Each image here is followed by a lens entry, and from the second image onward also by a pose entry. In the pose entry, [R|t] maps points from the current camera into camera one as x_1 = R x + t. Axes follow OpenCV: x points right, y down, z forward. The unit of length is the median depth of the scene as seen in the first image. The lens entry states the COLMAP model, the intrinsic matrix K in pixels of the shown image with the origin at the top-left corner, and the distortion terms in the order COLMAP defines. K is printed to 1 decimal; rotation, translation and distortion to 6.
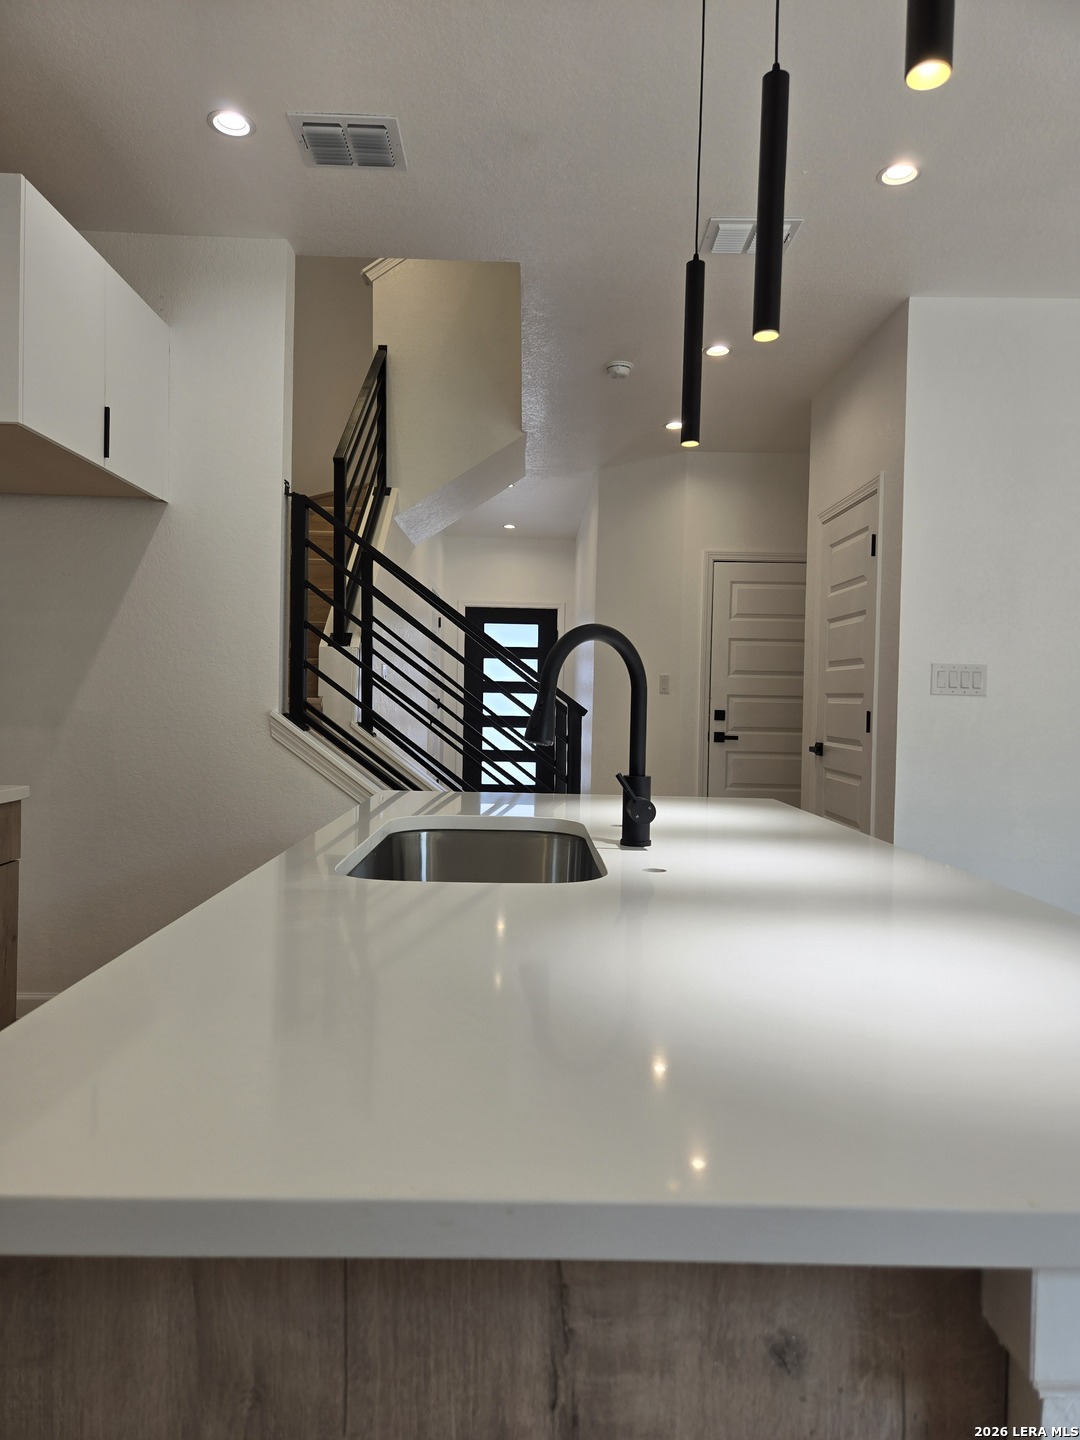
lens RADIAL K [[964.0, 0, 540.0], [0, 964.0, 720.0], [0, 0, 1]] dist [0.080729, -0.068683]
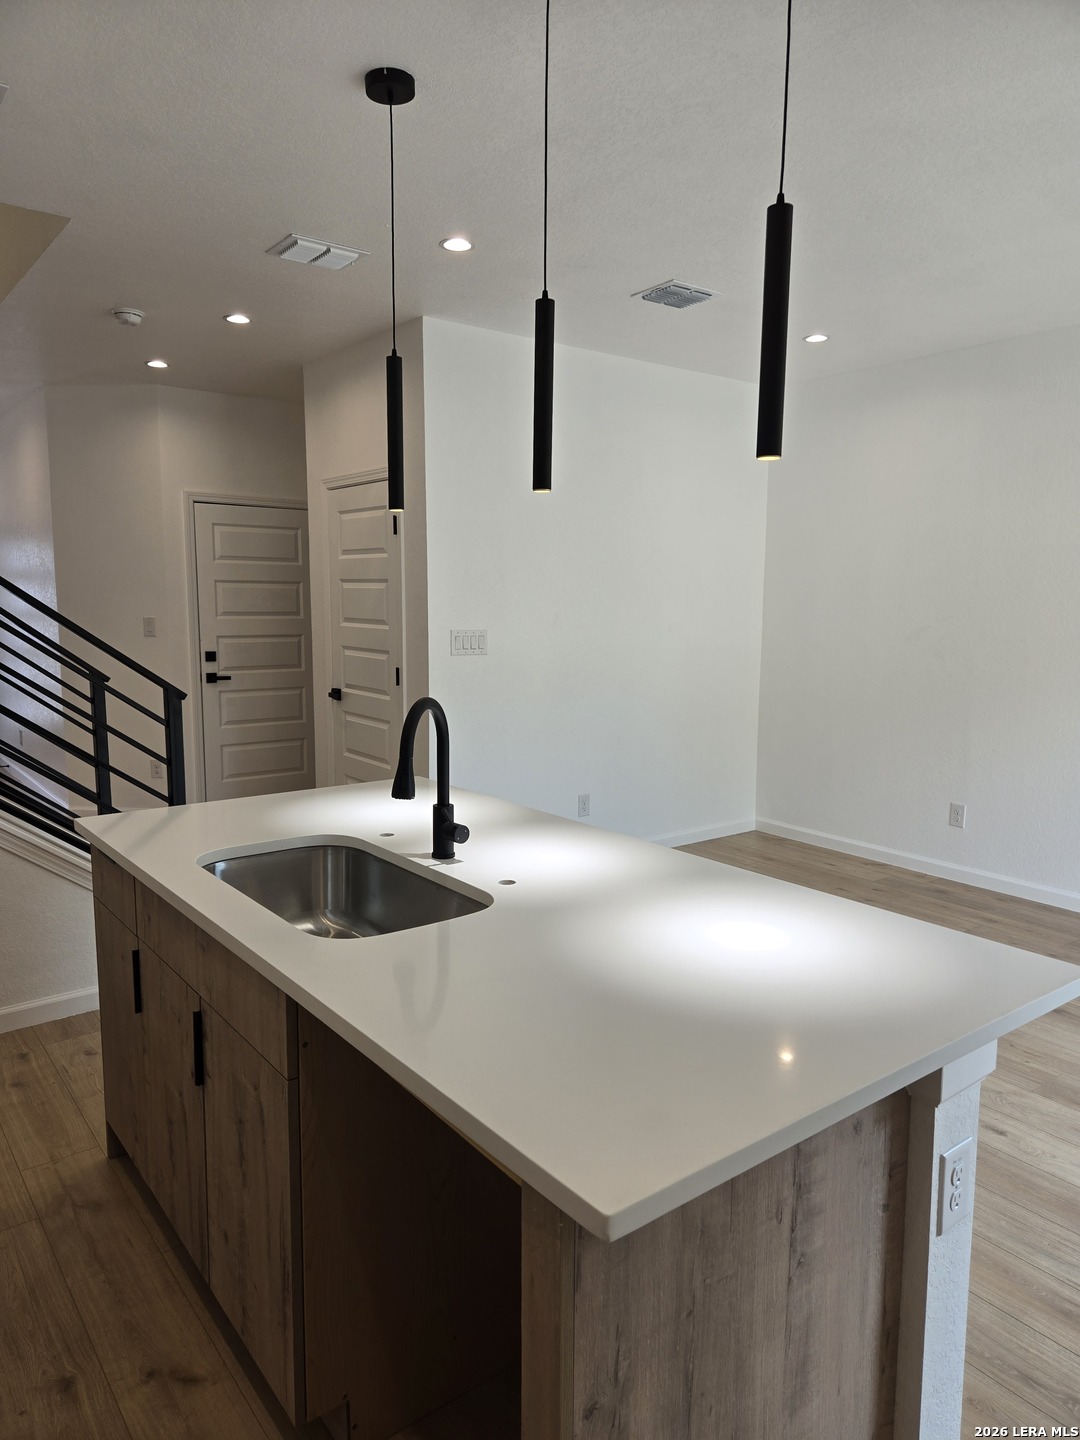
lens RADIAL K [[964.0, 0, 540.0], [0, 964.0, 720.0], [0, 0, 1]] dist [0.080729, -0.068683]
pose [[0.798424, -0.090247, 0.595294, -0.202602], [0.019560, 0.992069, 0.124165, -0.077843], [-0.601778, -0.087493, 0.793857, -0.041086]]
